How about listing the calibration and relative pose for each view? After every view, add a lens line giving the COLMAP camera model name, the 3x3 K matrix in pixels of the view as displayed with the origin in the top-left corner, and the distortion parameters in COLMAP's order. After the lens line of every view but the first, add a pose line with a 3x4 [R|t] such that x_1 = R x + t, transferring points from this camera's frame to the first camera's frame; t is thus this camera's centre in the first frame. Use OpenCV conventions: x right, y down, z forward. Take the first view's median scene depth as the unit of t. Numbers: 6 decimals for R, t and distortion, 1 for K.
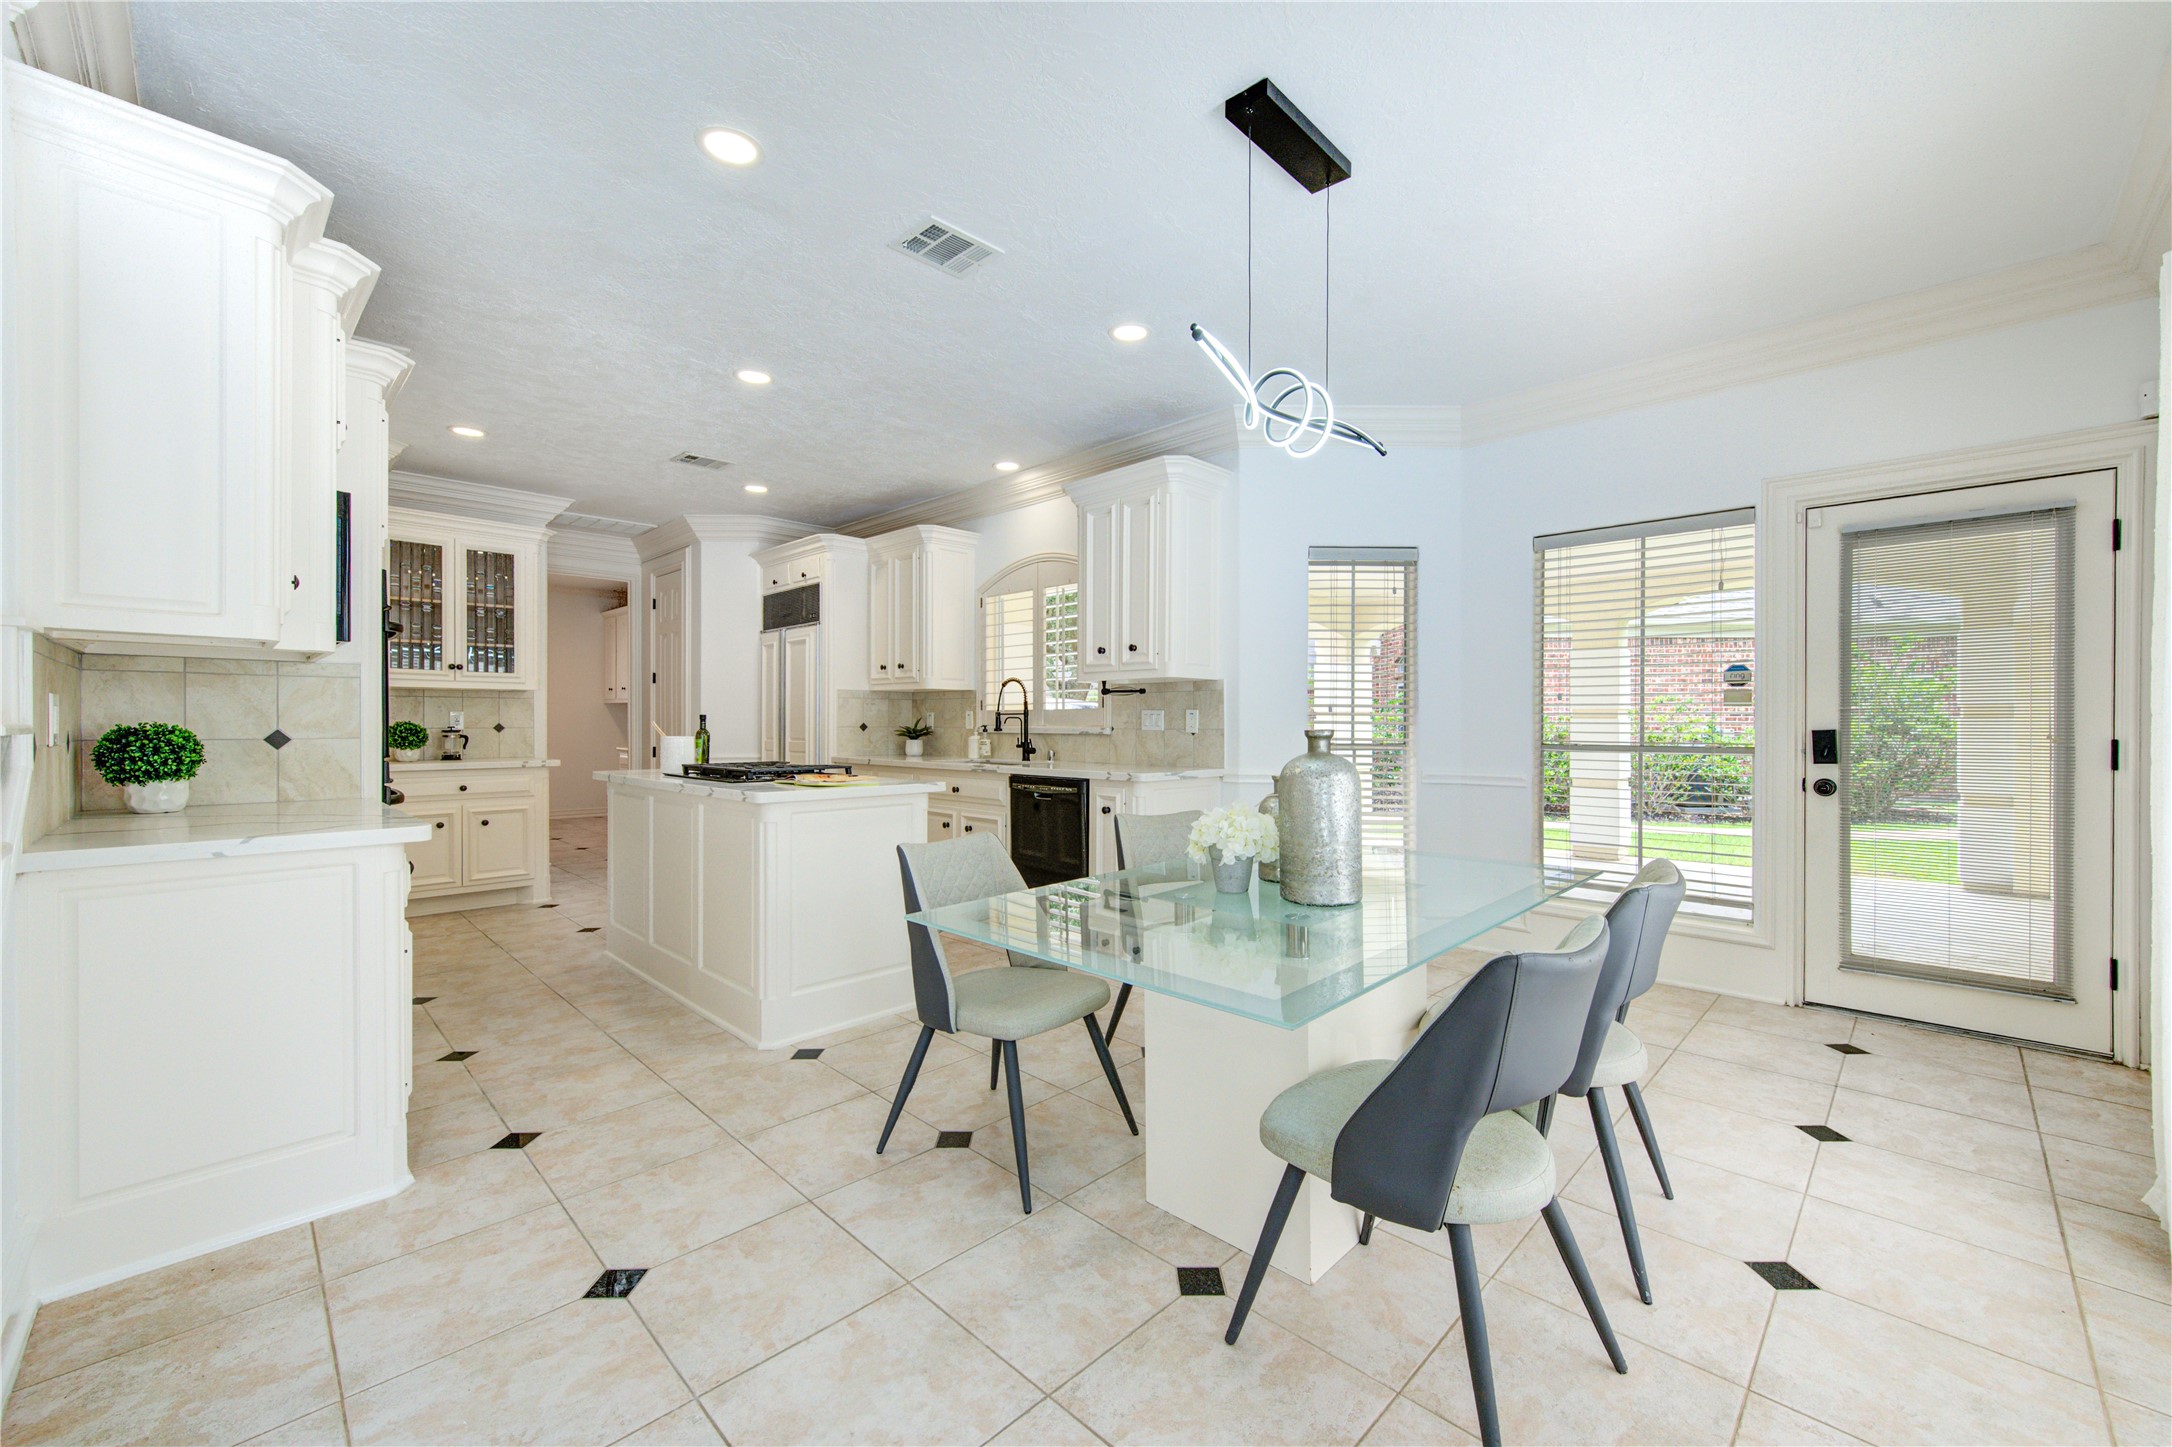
lens RADIAL K [[849.0, 0, 1091.4], [0, 849.0, 726.7], [0, 0, 1]] dist [-0.001838, -0.000222]
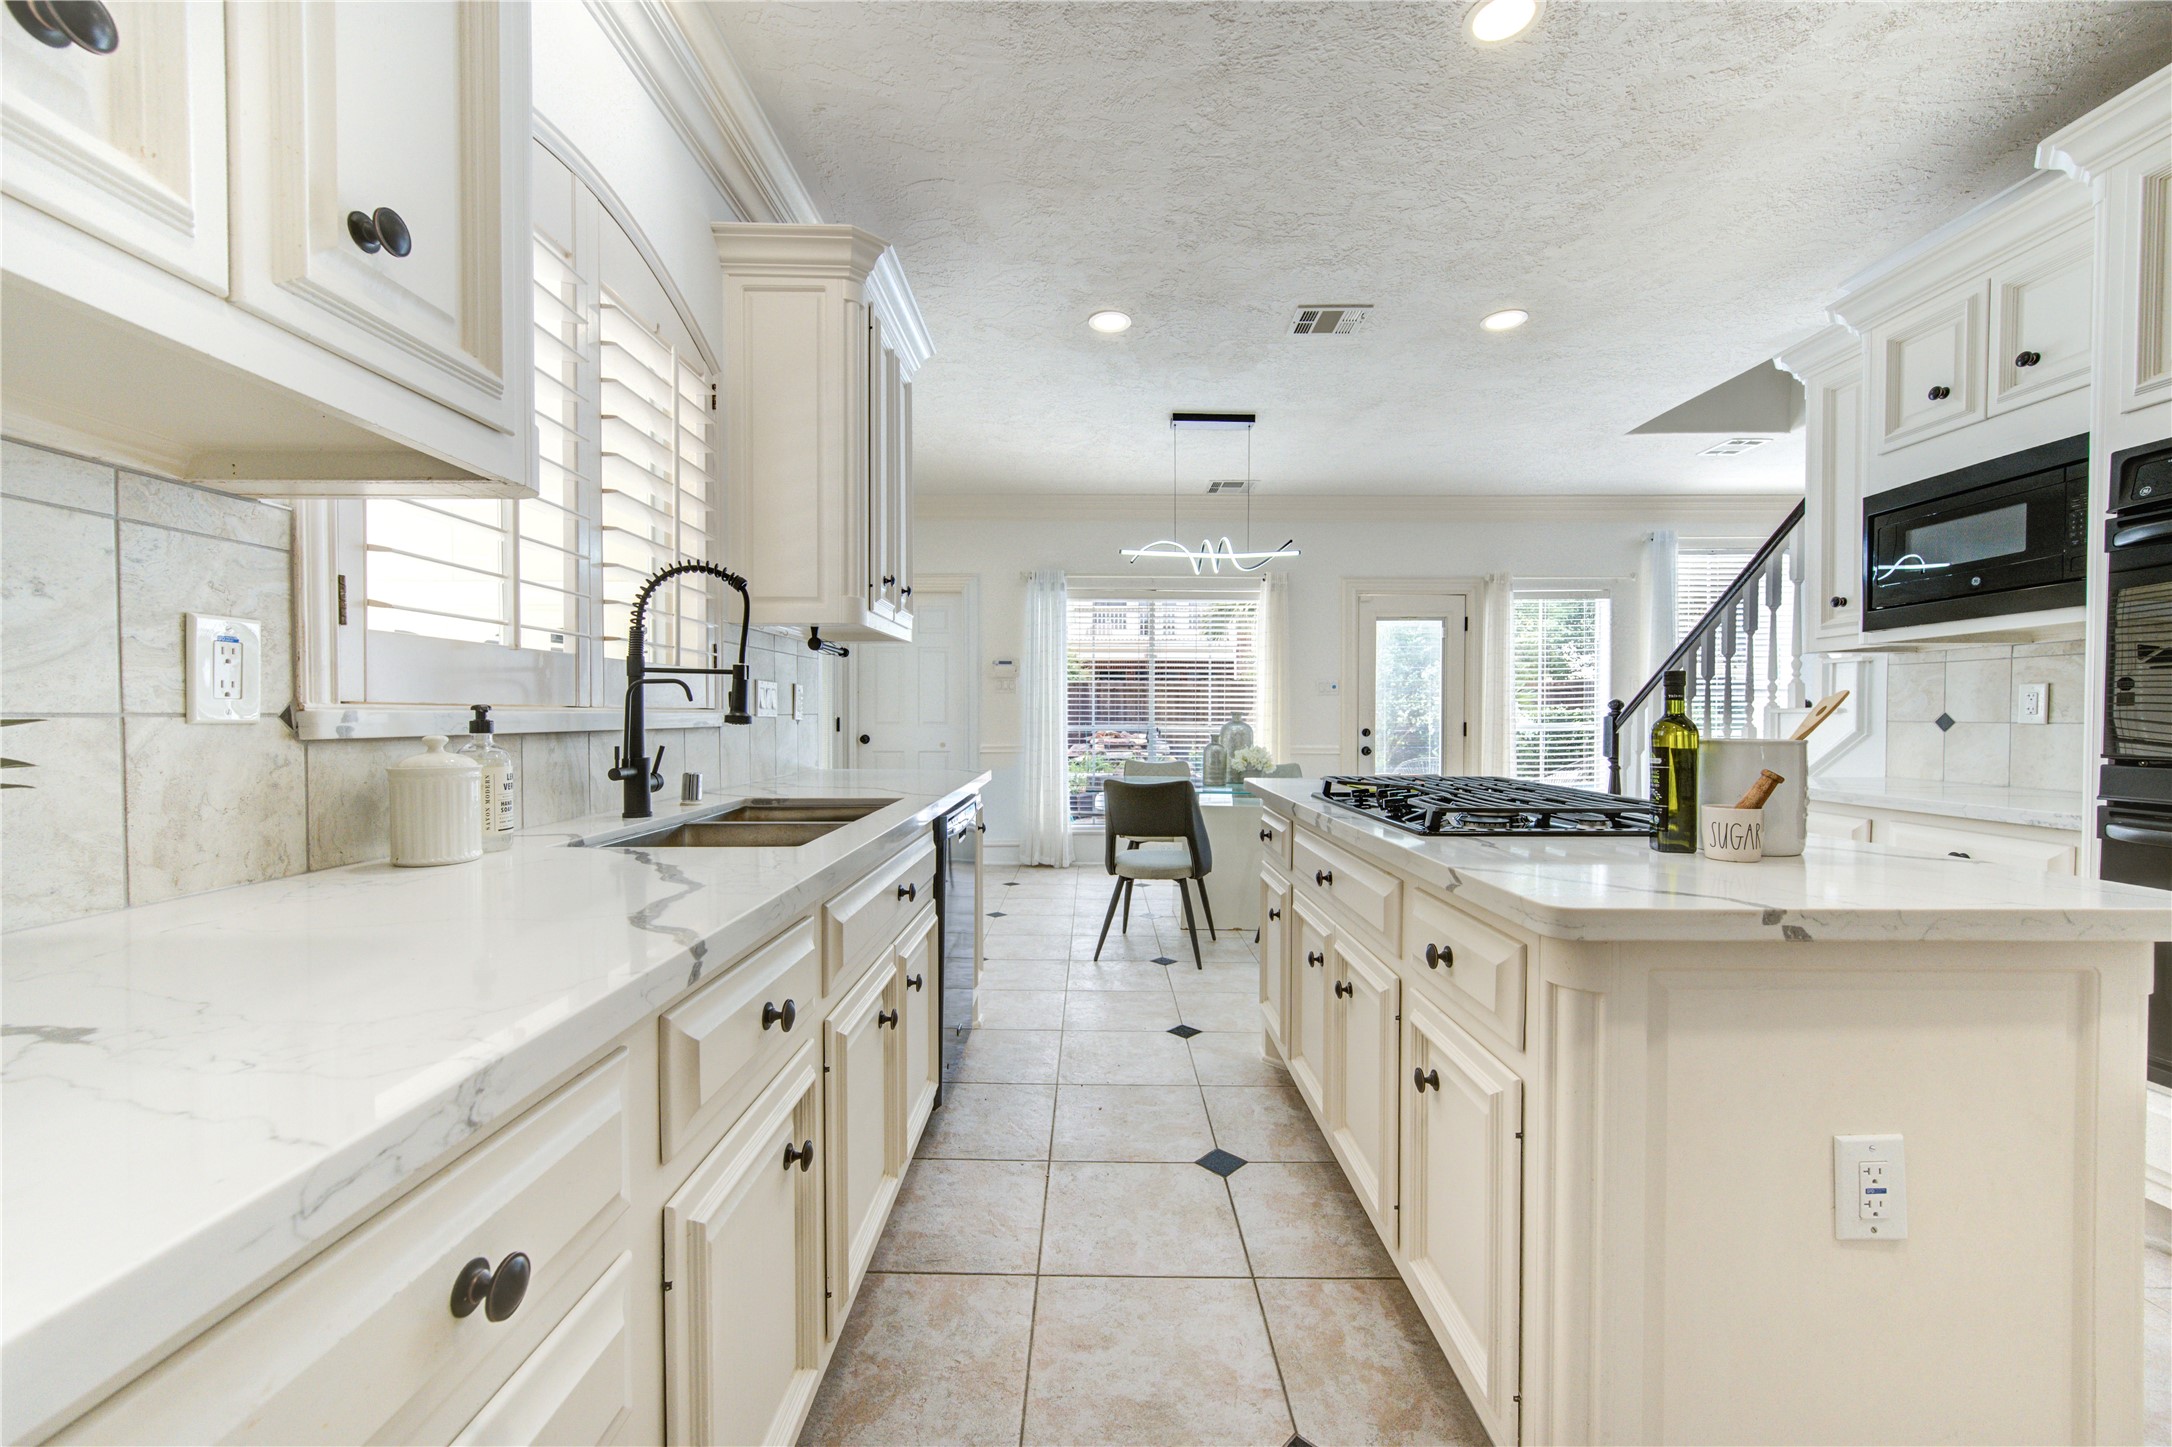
lens RADIAL K [[849.0, 0, 1091.4], [0, 849.0, 726.7], [0, 0, 1]] dist [-0.001838, -0.000222]
pose [[-0.698510, -0.011692, 0.715505, -0.416106], [0.001444, 0.999841, 0.017748, 0.000797], [-0.715599, 0.013431, -0.698382, 1.081160]]
